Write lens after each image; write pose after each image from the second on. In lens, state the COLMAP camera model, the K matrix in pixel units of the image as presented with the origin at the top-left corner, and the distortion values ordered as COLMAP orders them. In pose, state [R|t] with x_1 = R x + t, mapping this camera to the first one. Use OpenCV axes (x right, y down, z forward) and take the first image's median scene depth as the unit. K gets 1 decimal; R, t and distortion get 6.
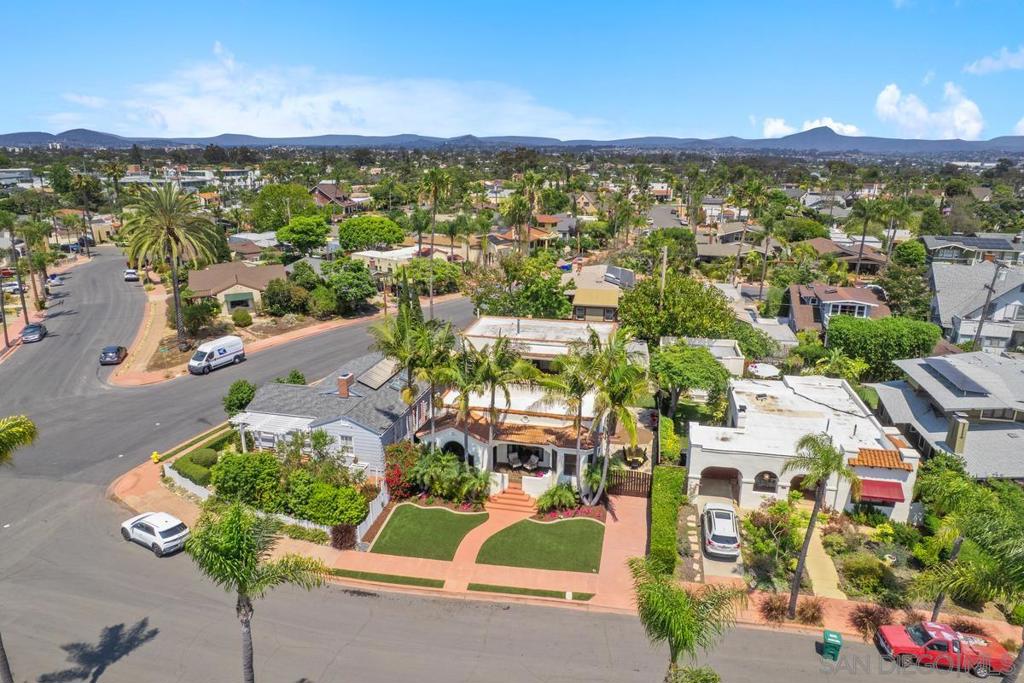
lens RADIAL K [[661.7, 0, 512.0], [0, 661.7, 341.5], [0, 0, 1]] dist [-0.068828, 0.056629]
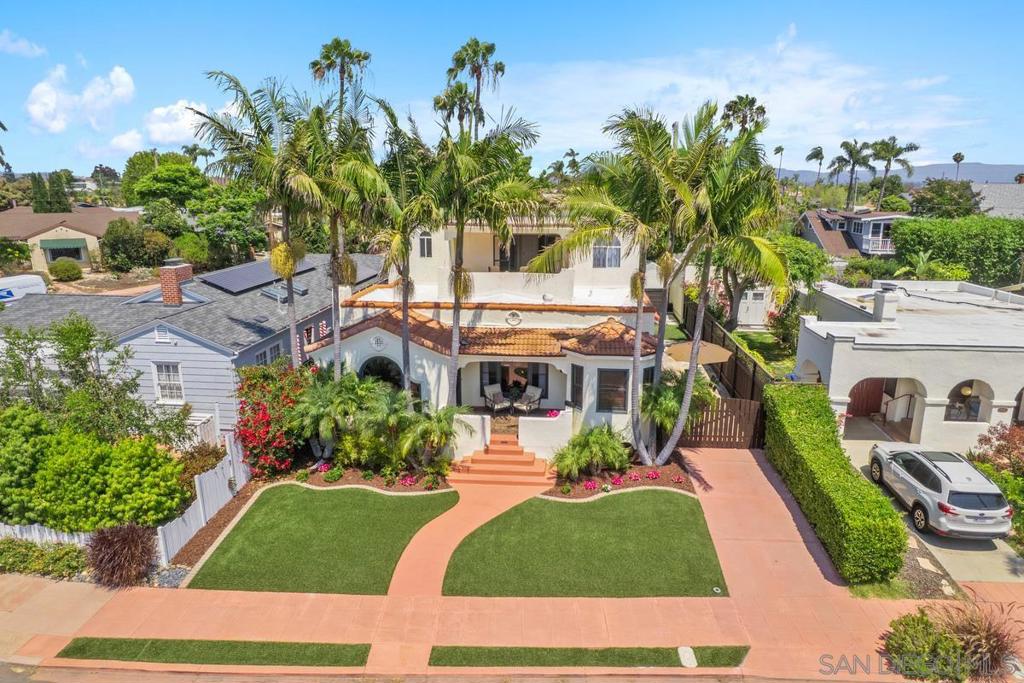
lens RADIAL K [[661.7, 0, 512.0], [0, 661.7, 341.5], [0, 0, 1]] dist [-0.068828, 0.056629]
pose [[0.992196, -0.033132, 0.120207, -0.049519], [0.038975, 0.998154, -0.046586, 0.171944], [-0.118441, 0.050907, 0.991655, 0.499231]]
